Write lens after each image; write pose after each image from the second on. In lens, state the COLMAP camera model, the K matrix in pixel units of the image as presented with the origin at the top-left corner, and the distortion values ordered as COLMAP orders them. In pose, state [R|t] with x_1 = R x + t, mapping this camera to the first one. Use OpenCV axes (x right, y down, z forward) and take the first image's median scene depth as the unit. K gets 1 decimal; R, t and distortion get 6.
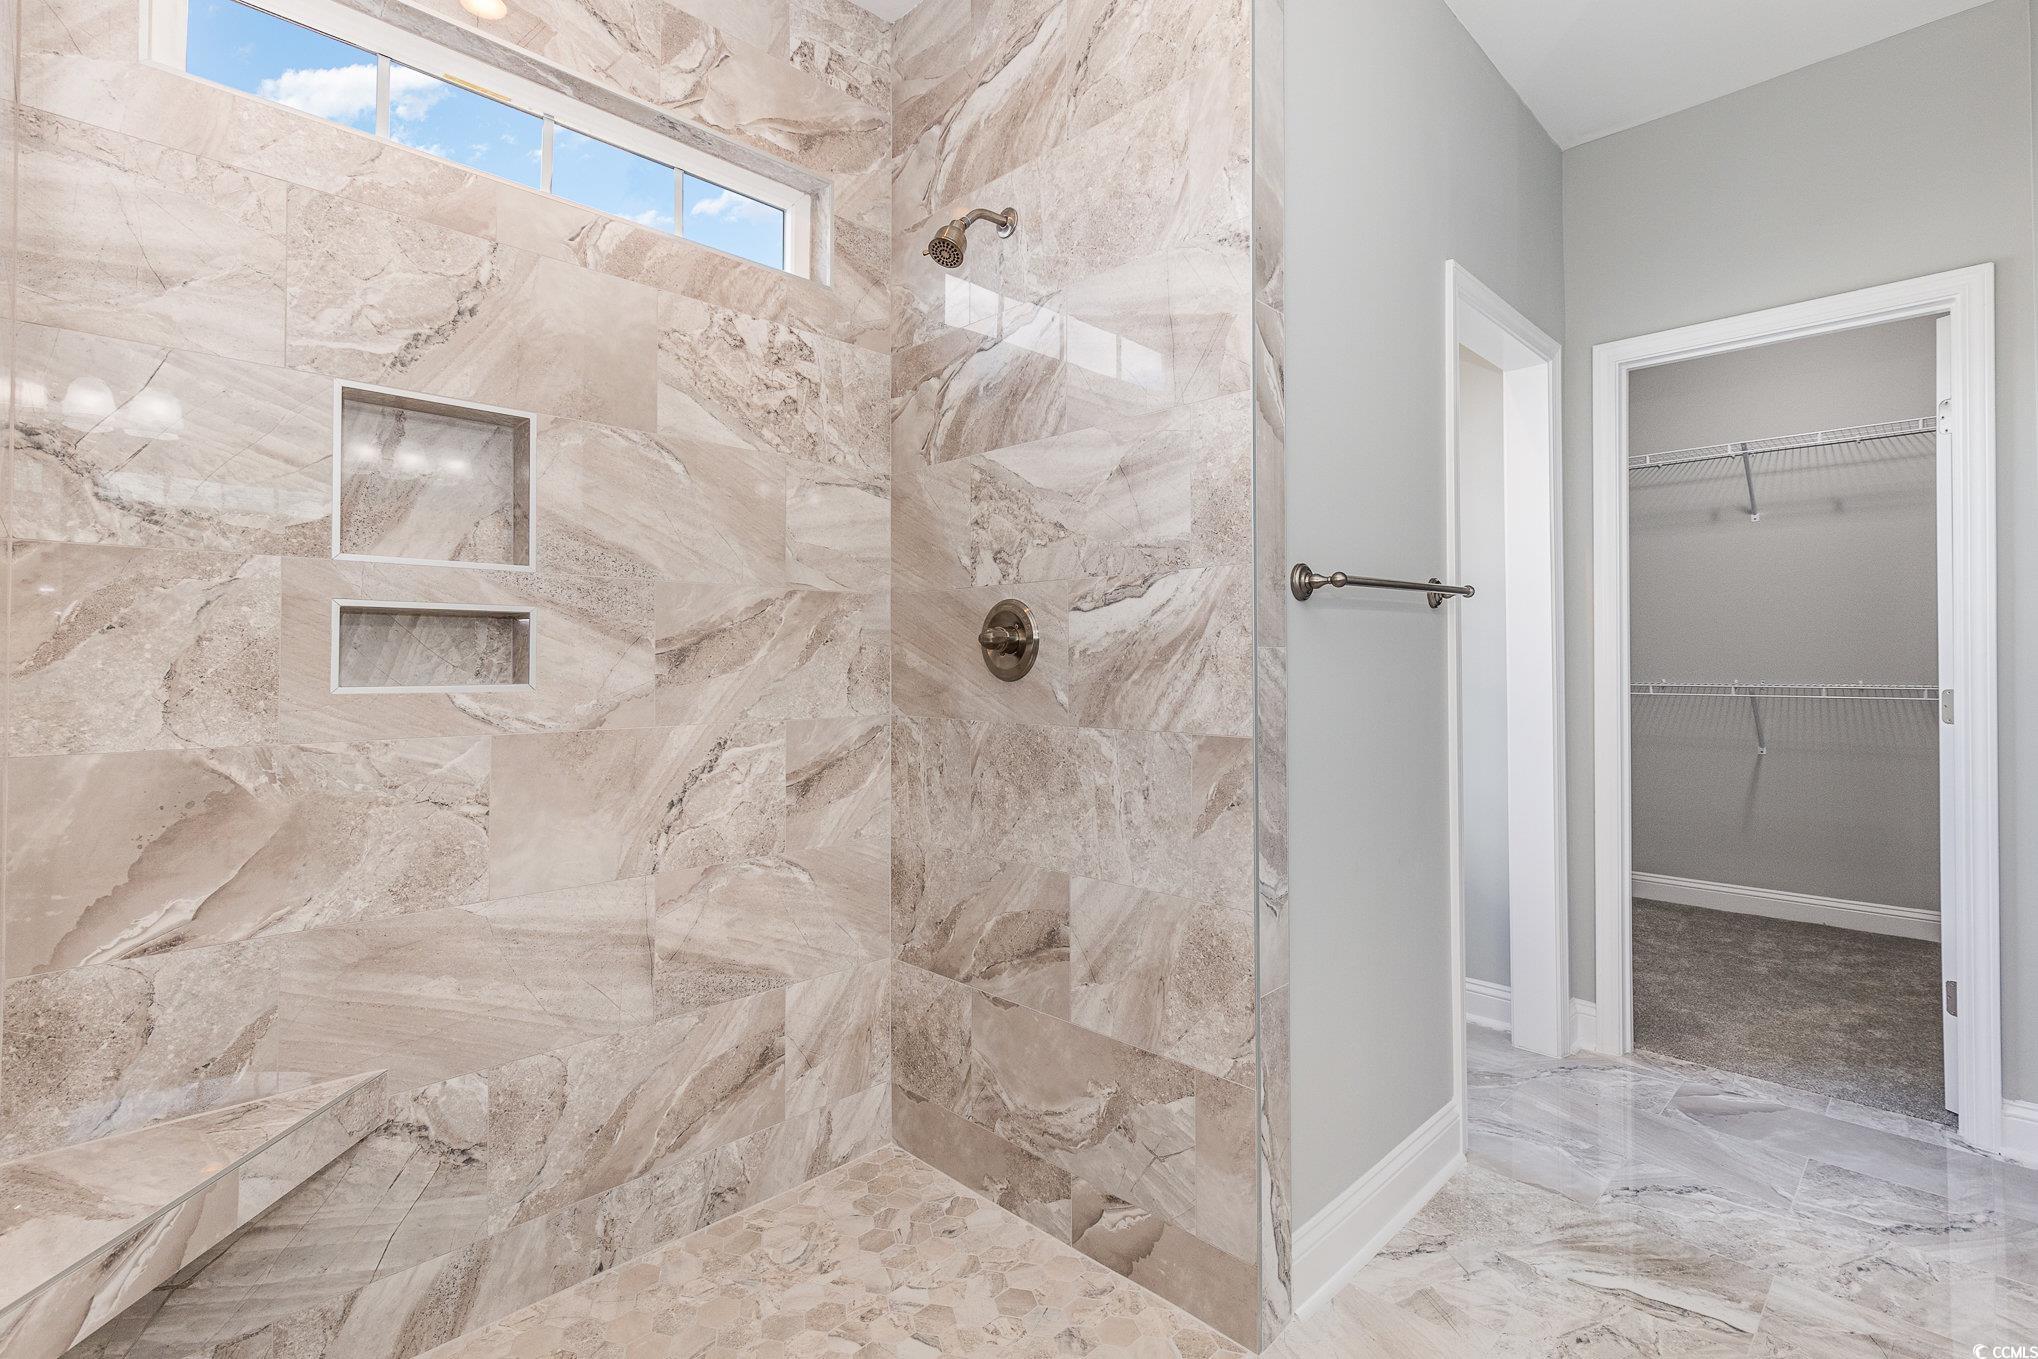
lens RADIAL K [[930.3, 0, 1043.1], [0, 930.3, 641.8], [0, 0, 1]] dist [-0.002809, 0.000064]
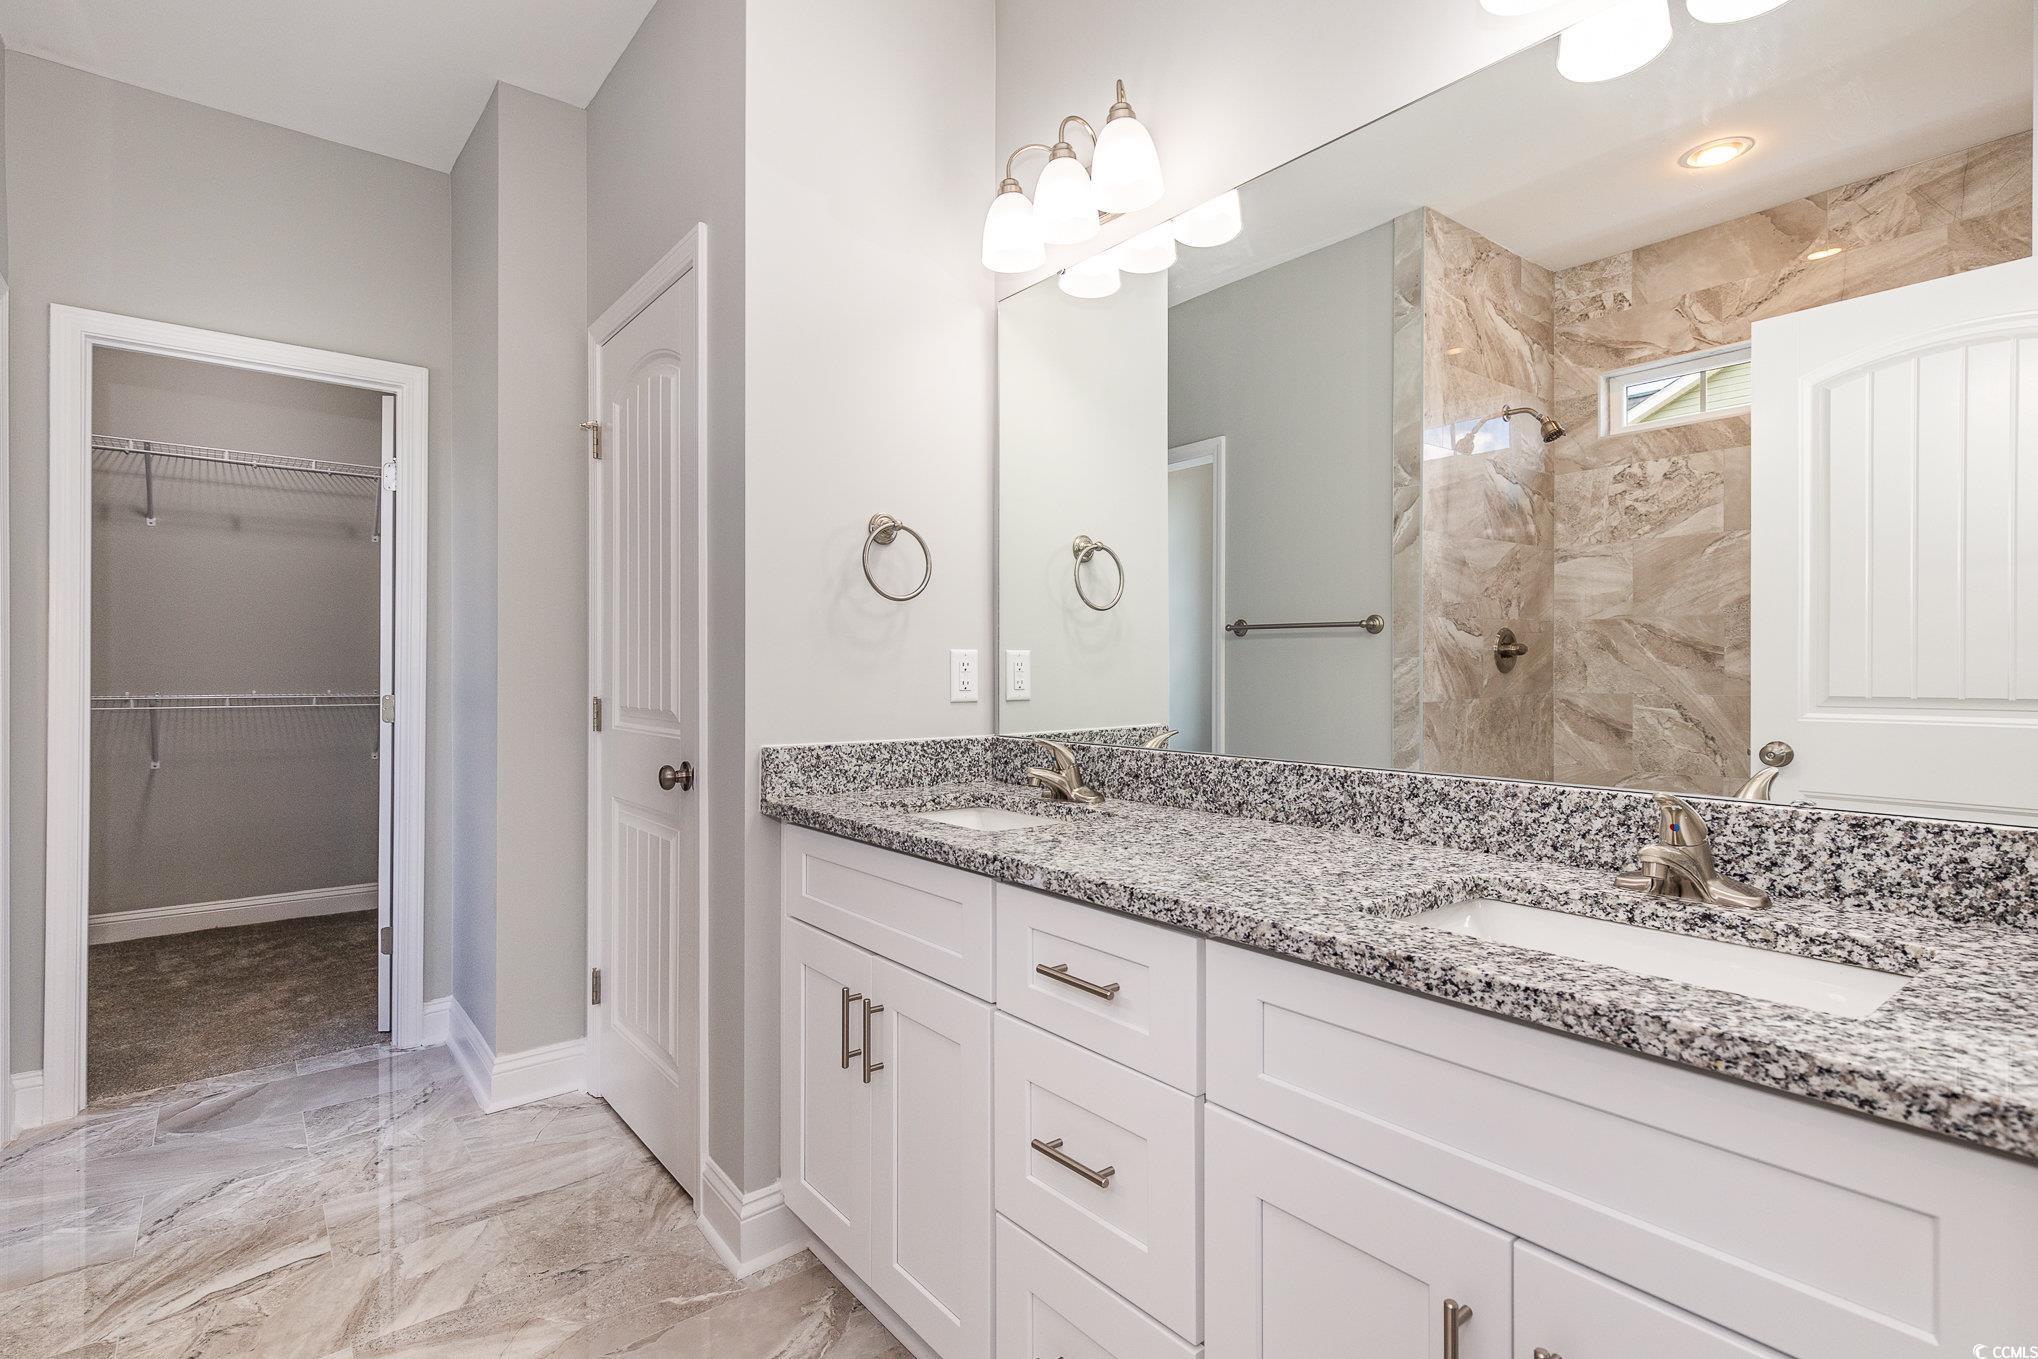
lens RADIAL K [[930.3, 0, 1021.6], [0, 930.3, 676.7], [0, 0, 1]] dist [-0.002809, 0.000064]
pose [[0.103637, 0.000391, 0.994615, -0.178463], [-0.026519, 0.999646, 0.002370, -0.001142], [-0.994262, -0.026621, 0.103611, 0.019193]]
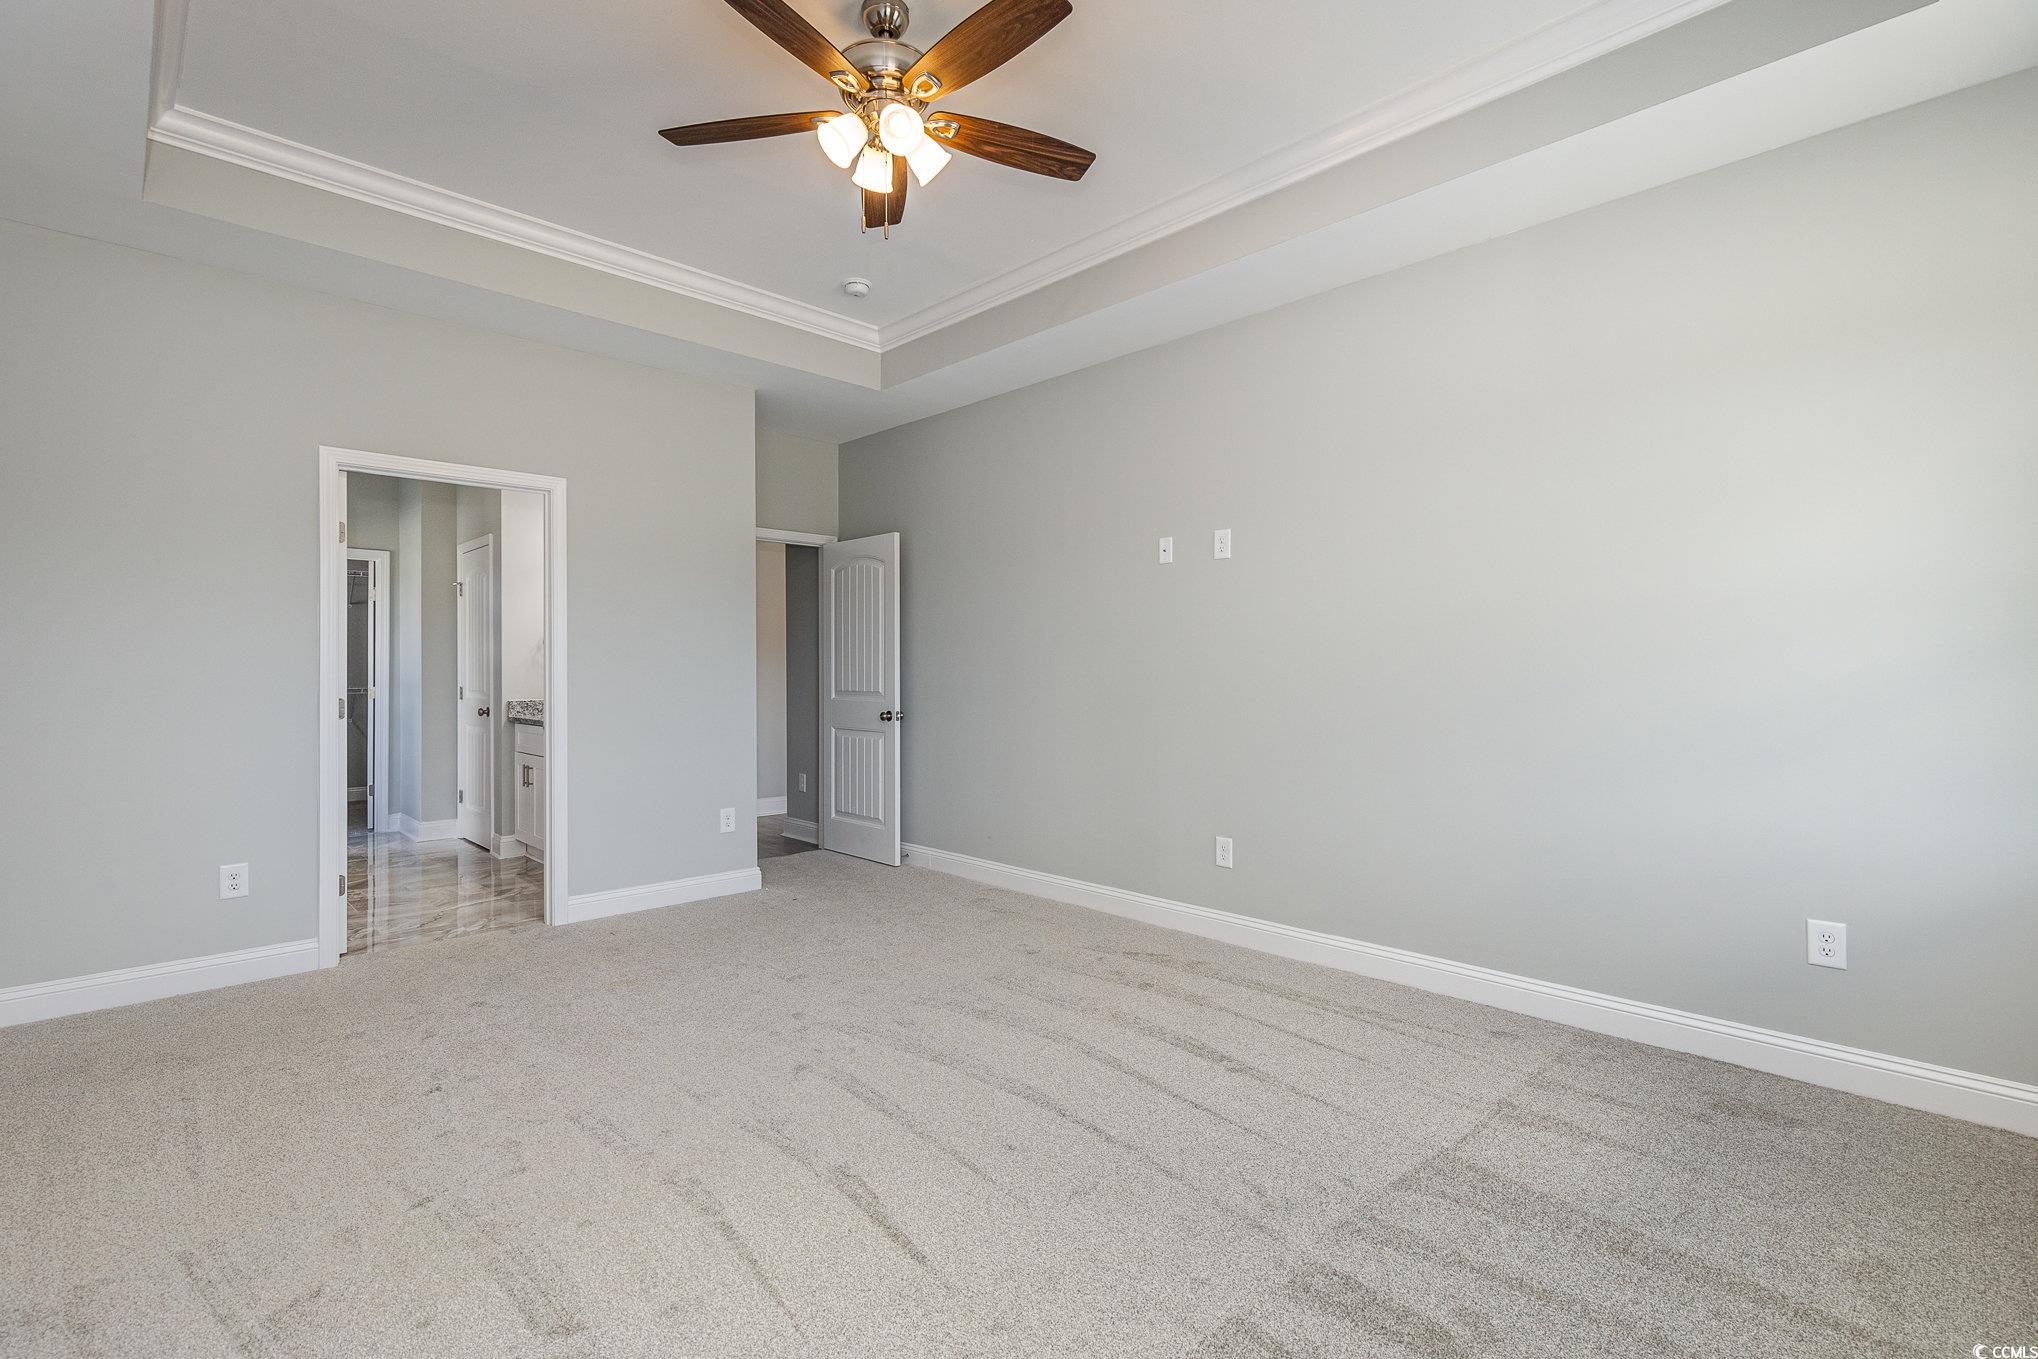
lens RADIAL K [[930.3, 0, 1023.4], [0, 930.3, 681.9], [0, 0, 1]] dist [-0.002809, 0.000064]
pose [[0.030258, -0.009083, 0.999501, -1.779900], [-0.024550, 0.999650, 0.009827, -0.040220], [-0.999241, -0.024835, 0.030025, -1.073475]]
